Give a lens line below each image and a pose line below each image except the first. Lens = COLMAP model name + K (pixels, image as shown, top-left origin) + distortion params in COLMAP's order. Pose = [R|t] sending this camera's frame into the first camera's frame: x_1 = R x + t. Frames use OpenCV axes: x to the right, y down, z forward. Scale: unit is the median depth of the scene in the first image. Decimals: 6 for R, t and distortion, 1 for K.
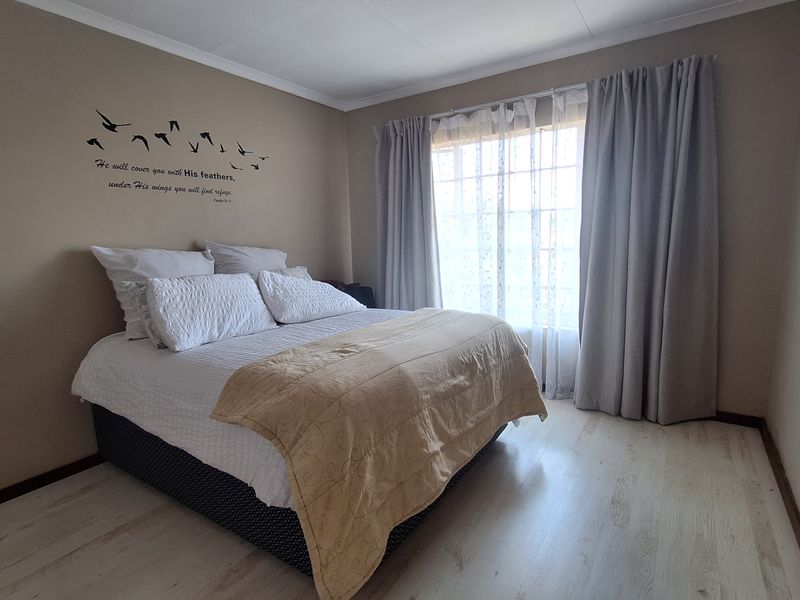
lens RADIAL K [[429.3, 0, 401.7], [0, 429.3, 301.7], [0, 0, 1]] dist [0.003193, -0.002040]
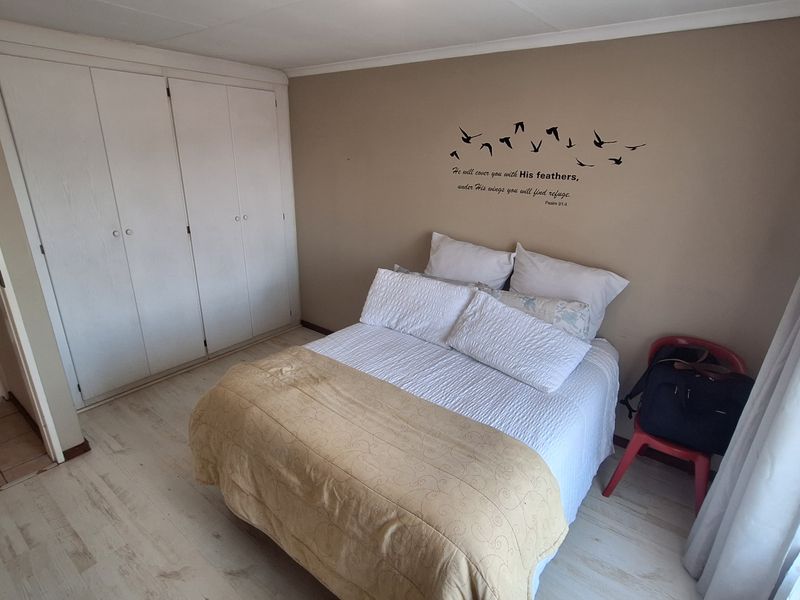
lens RADIAL K [[429.3, 0, 400.2], [0, 429.3, 300.0], [0, 0, 1]] dist [0.003193, -0.002040]
pose [[-0.065507, 0.365533, -0.928490, 0.561378], [-0.165252, 0.913667, 0.371356, -0.364597], [0.984073, 0.177762, 0.000554, 0.791711]]
